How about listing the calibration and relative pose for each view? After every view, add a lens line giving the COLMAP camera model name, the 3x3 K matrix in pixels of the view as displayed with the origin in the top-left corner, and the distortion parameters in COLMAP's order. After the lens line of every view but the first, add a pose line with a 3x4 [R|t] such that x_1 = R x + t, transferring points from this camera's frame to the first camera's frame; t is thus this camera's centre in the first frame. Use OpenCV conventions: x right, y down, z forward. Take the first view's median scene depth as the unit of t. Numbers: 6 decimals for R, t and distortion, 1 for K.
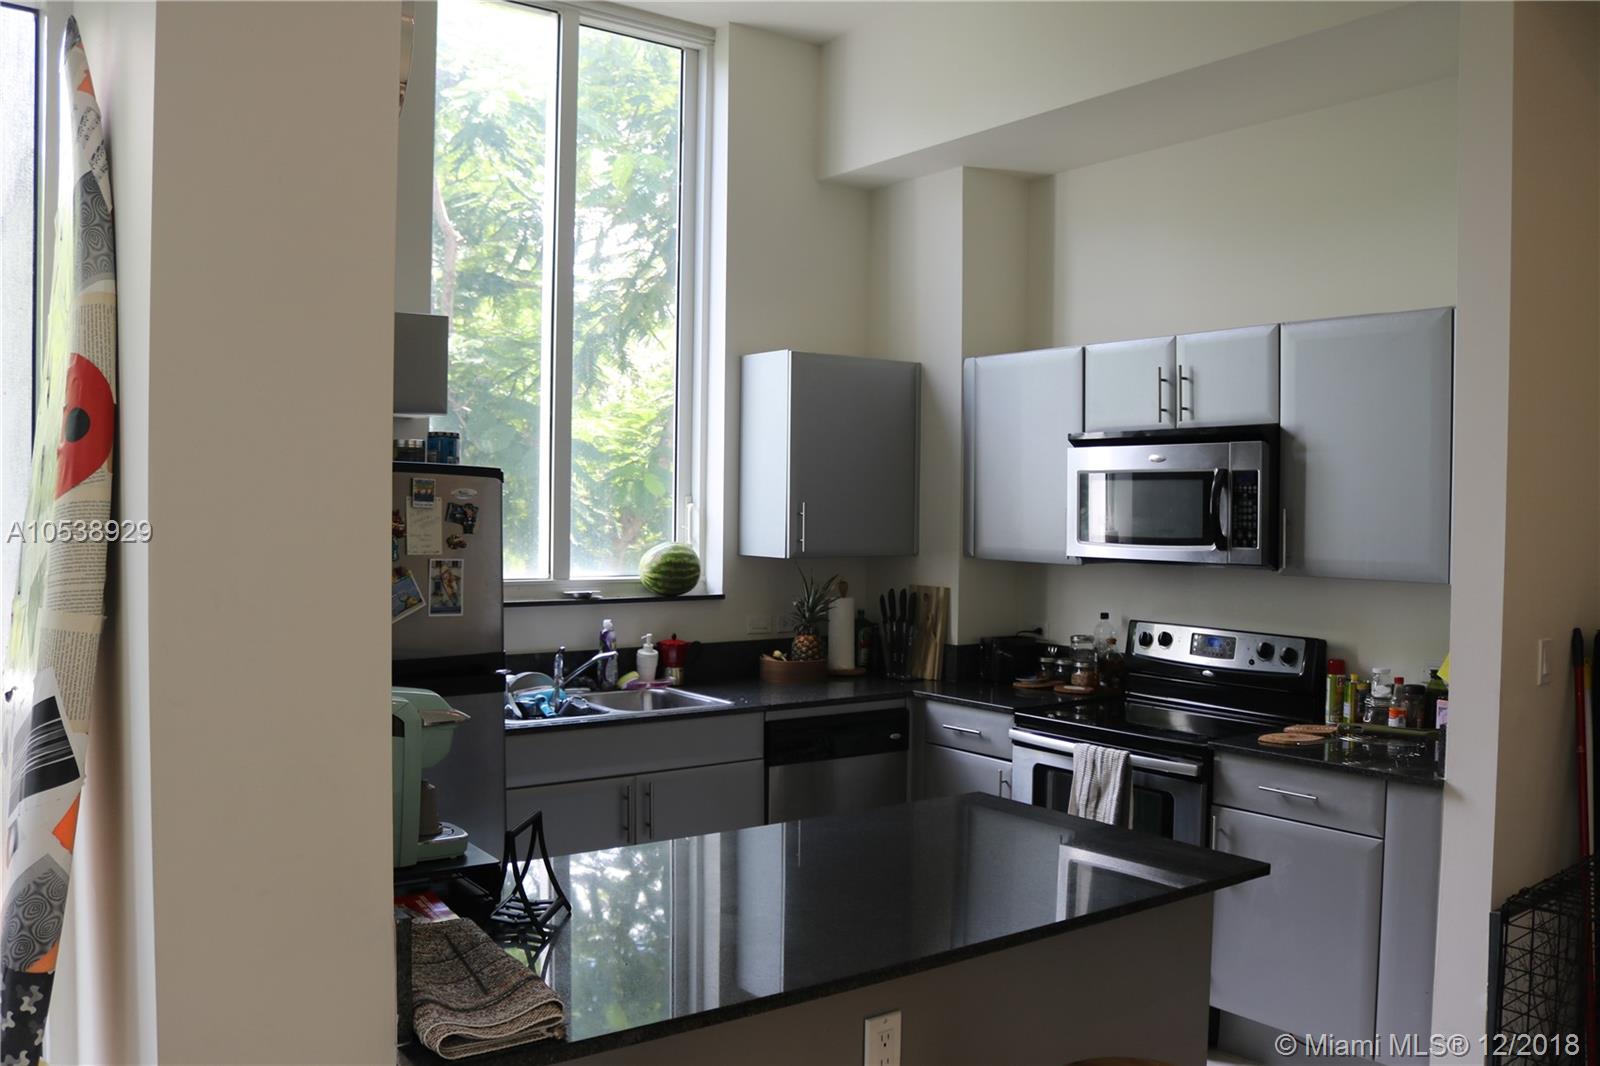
lens RADIAL K [[1262.8, 0, 803.3], [0, 1262.8, 533.0], [0, 0, 1]] dist [-0.063114, -0.002486]
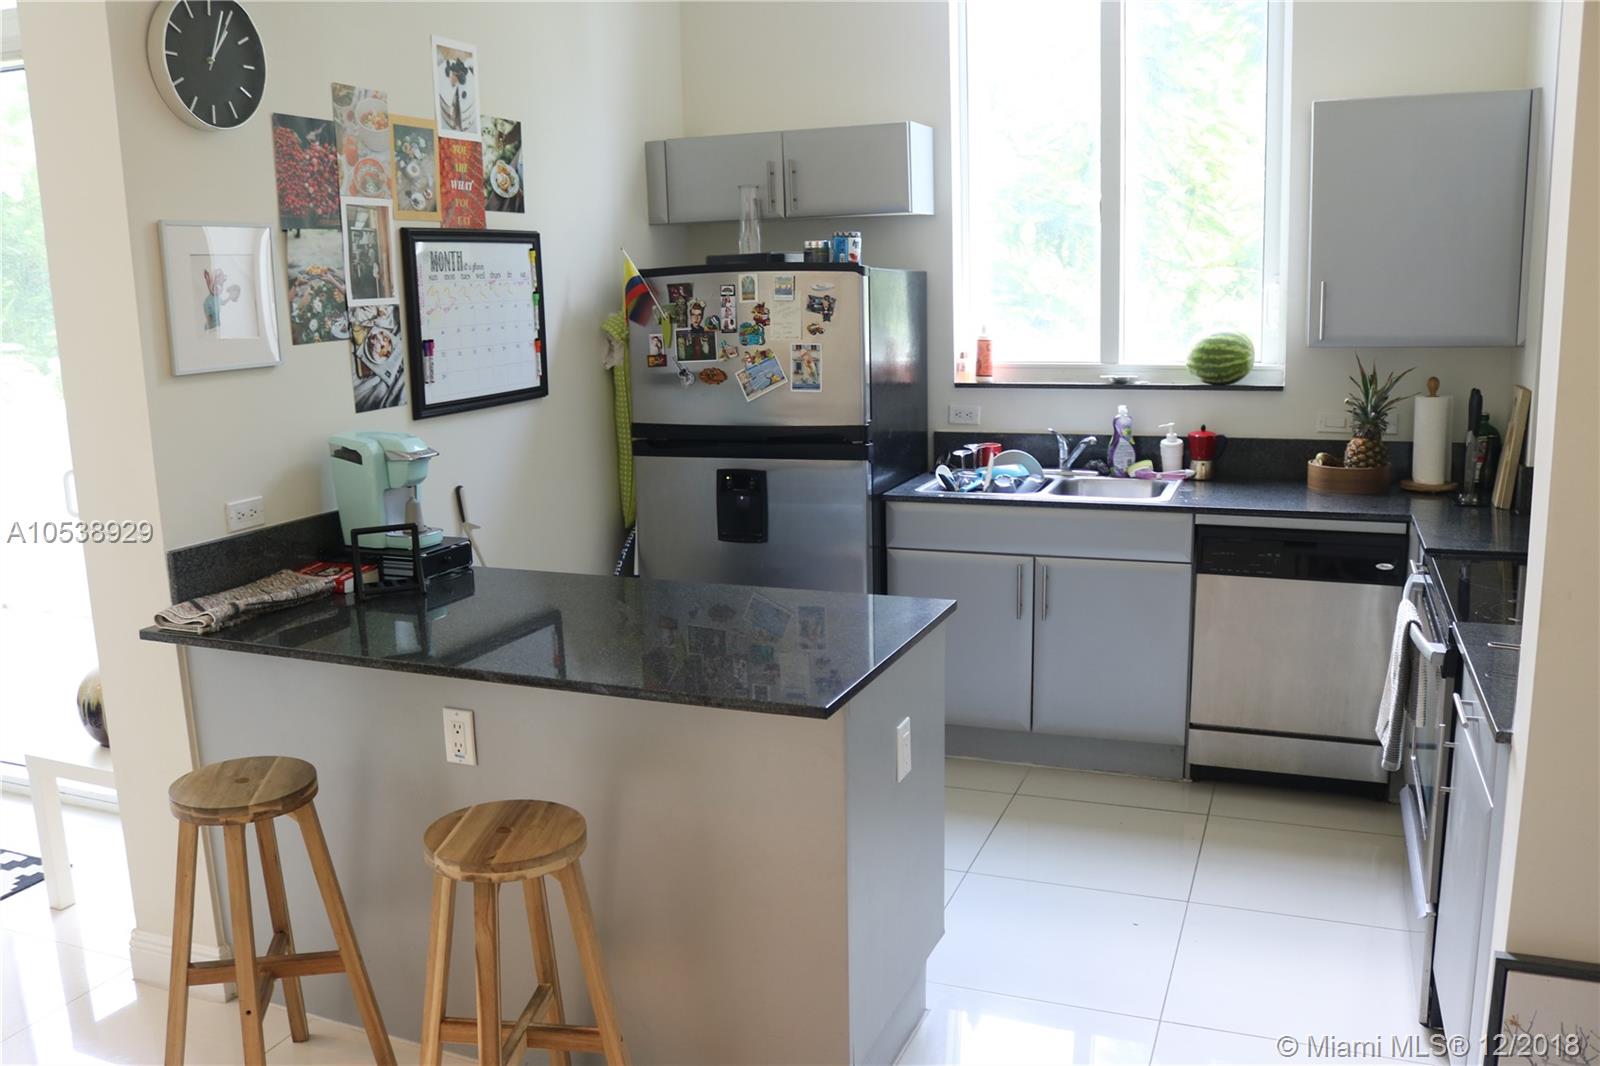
lens RADIAL K [[1262.8, 0, 799.5], [0, 1262.8, 528.6], [0, 0, 1]] dist [-0.063114, -0.002486]
pose [[0.574681, 0.134442, -0.807259, 0.516447], [0.010936, 0.985064, 0.171839, -0.008748], [0.818304, -0.107580, 0.564628, 0.226049]]
